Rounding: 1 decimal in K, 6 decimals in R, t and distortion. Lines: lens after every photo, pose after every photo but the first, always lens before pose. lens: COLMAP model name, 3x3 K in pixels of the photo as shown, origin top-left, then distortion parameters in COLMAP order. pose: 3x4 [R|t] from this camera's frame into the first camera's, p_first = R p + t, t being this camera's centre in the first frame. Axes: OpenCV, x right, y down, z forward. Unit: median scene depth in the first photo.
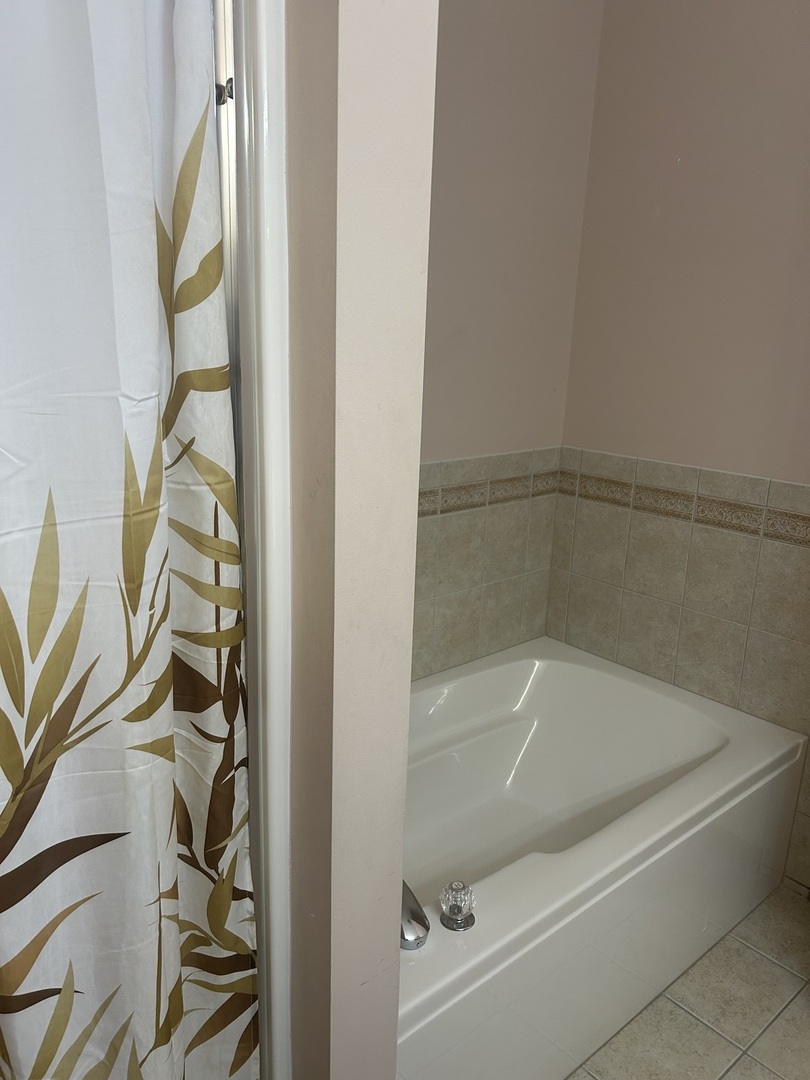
lens RADIAL K [[808.1, 0, 407.3], [0, 808.1, 539.2], [0, 0, 1]] dist [0.066780, -0.076982]
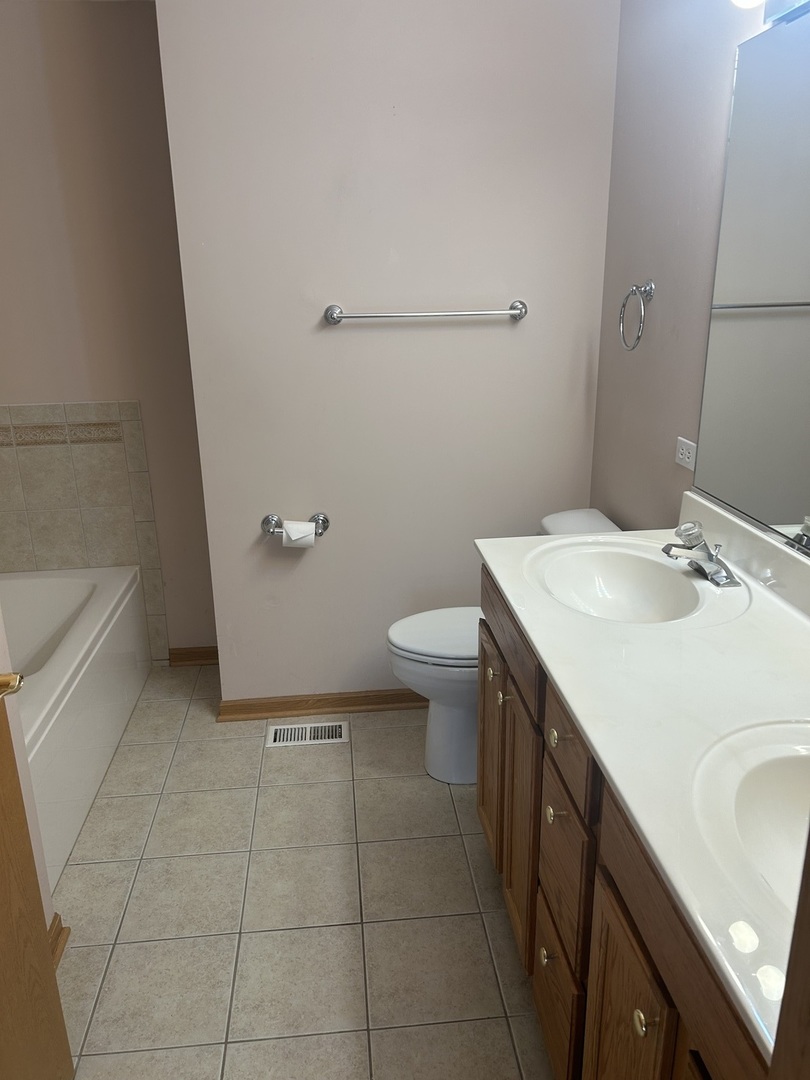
lens RADIAL K [[808.1, 0, 404.0], [0, 808.1, 539.8], [0, 0, 1]] dist [0.066780, -0.076982]
pose [[0.572746, -0.290543, 0.766516, -0.370293], [0.254052, 0.951954, 0.171002, 0.059838], [-0.779371, 0.096794, 0.619041, -0.325018]]
